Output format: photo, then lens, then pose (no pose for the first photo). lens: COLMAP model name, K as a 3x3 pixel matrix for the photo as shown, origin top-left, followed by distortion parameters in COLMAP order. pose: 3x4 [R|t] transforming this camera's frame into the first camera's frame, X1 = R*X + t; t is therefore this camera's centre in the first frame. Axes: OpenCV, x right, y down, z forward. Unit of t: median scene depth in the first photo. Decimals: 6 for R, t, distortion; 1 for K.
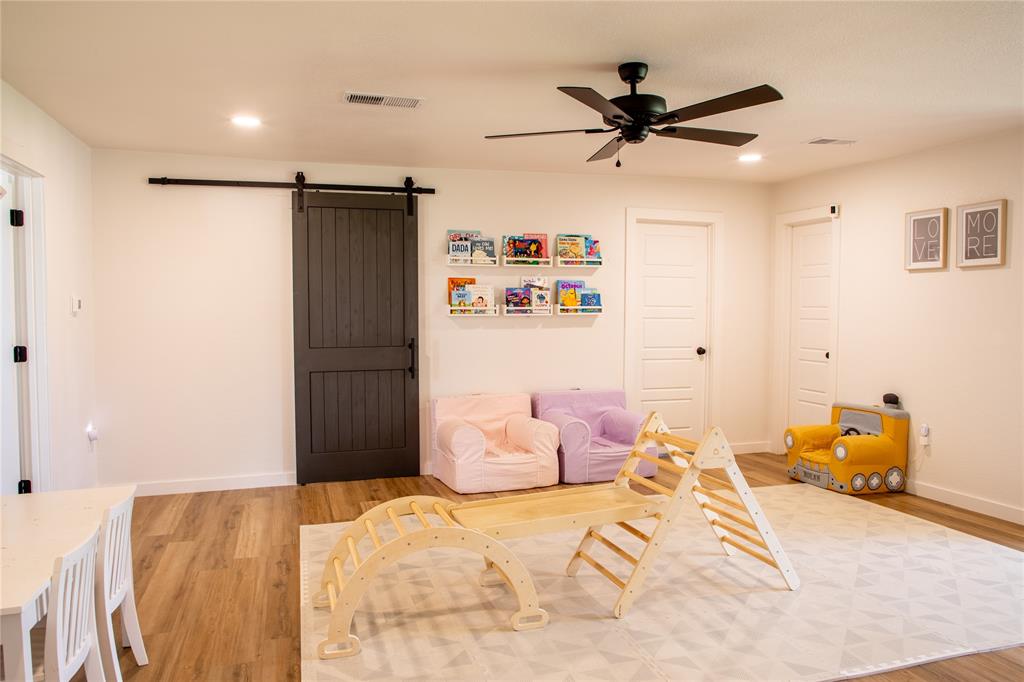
lens RADIAL K [[728.1, 0, 517.4], [0, 728.1, 337.5], [0, 0, 1]] dist [-0.060414, 0.026816]
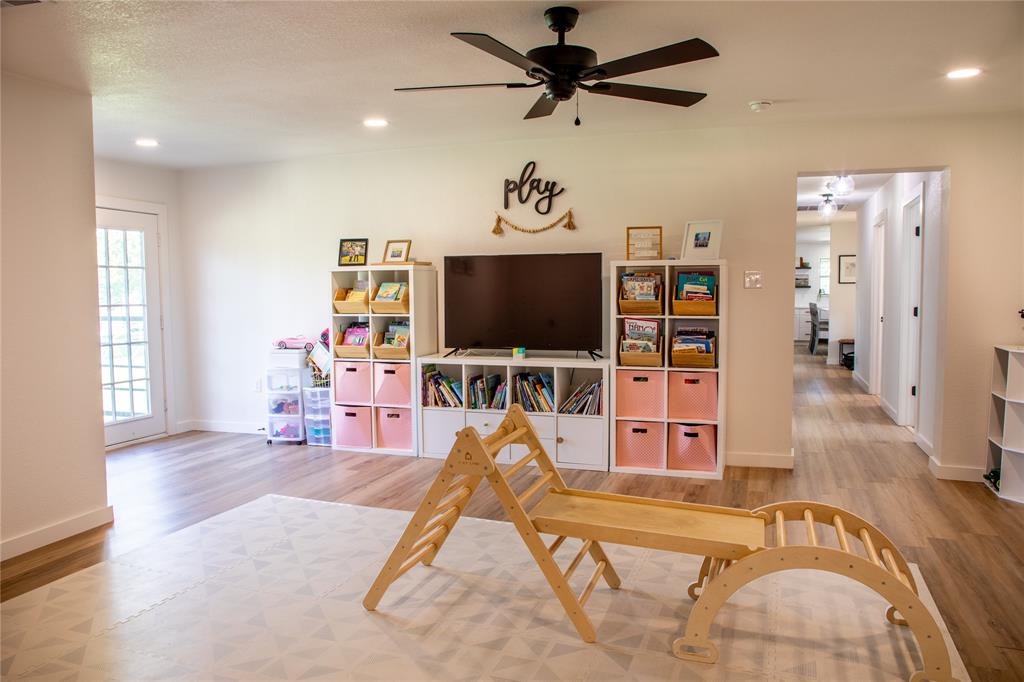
lens RADIAL K [[728.1, 0, 510.0], [0, 728.1, 341.7], [0, 0, 1]] dist [-0.060414, 0.026816]
pose [[-0.794745, -0.037190, 0.605804, -0.188347], [0.032787, 0.994033, 0.104036, -0.039988], [-0.606058, 0.102545, -0.788783, 0.996823]]
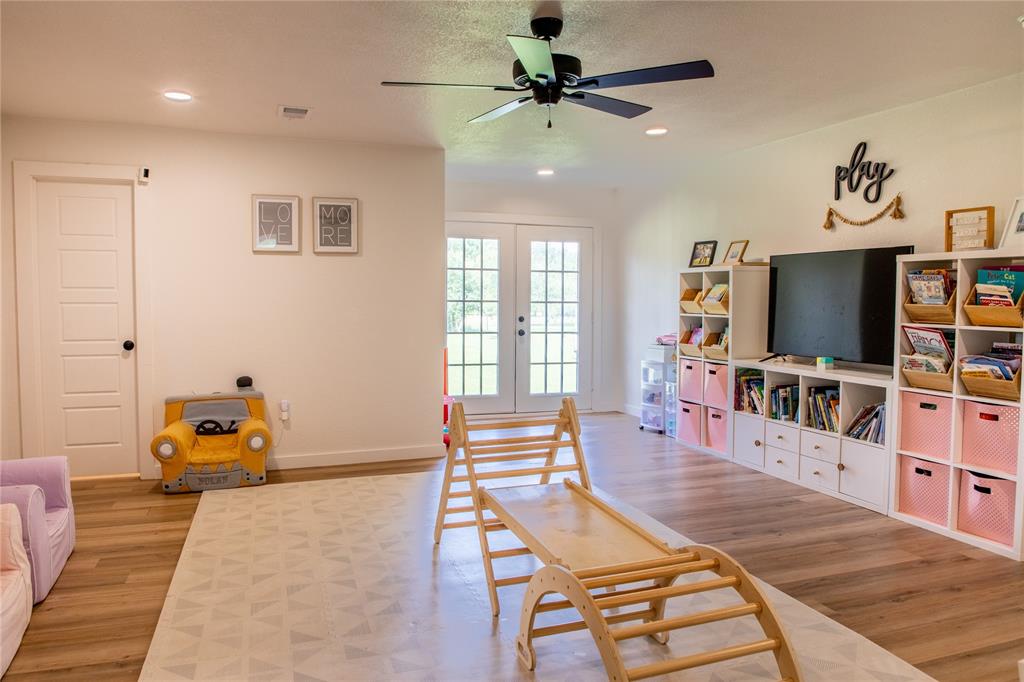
lens RADIAL K [[728.1, 0, 517.8], [0, 728.1, 336.2], [0, 0, 1]] dist [-0.060414, 0.026816]
pose [[-0.036953, -0.054317, 0.997840, -0.441059], [0.038638, 0.997697, 0.055740, -0.015798], [-0.998570, 0.040615, -0.034769, 0.611879]]
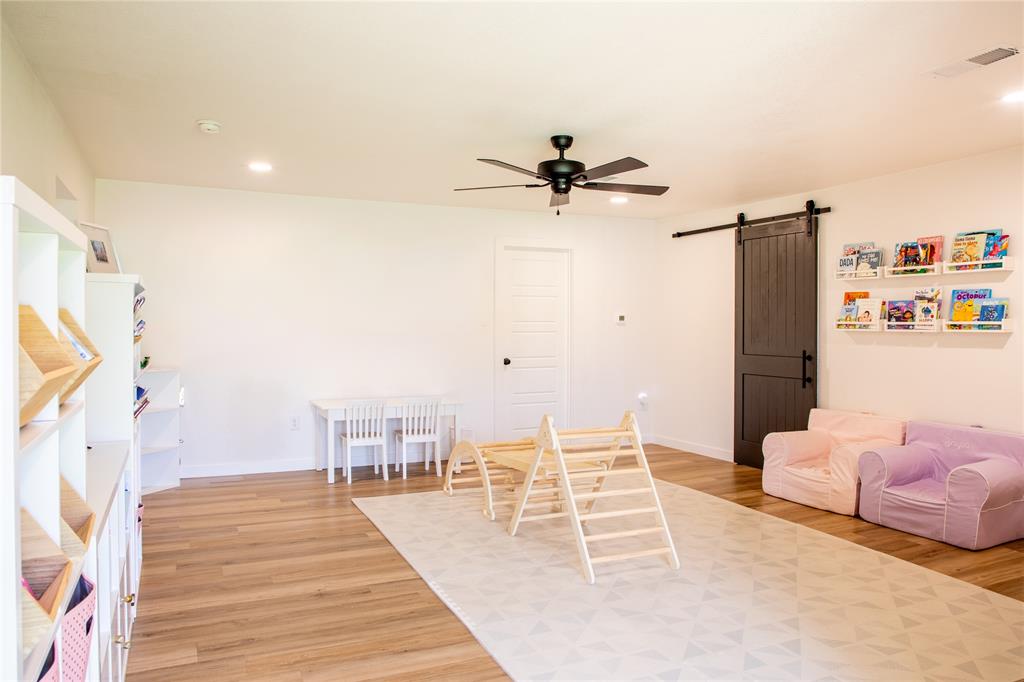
lens RADIAL K [[728.1, 0, 519.3], [0, 728.1, 337.0], [0, 0, 1]] dist [-0.060414, 0.026816]
pose [[0.134886, 0.023584, -0.990580, 0.833069], [-0.046812, 0.998752, 0.017404, -0.017186], [0.989755, 0.044023, 0.135822, 0.427037]]
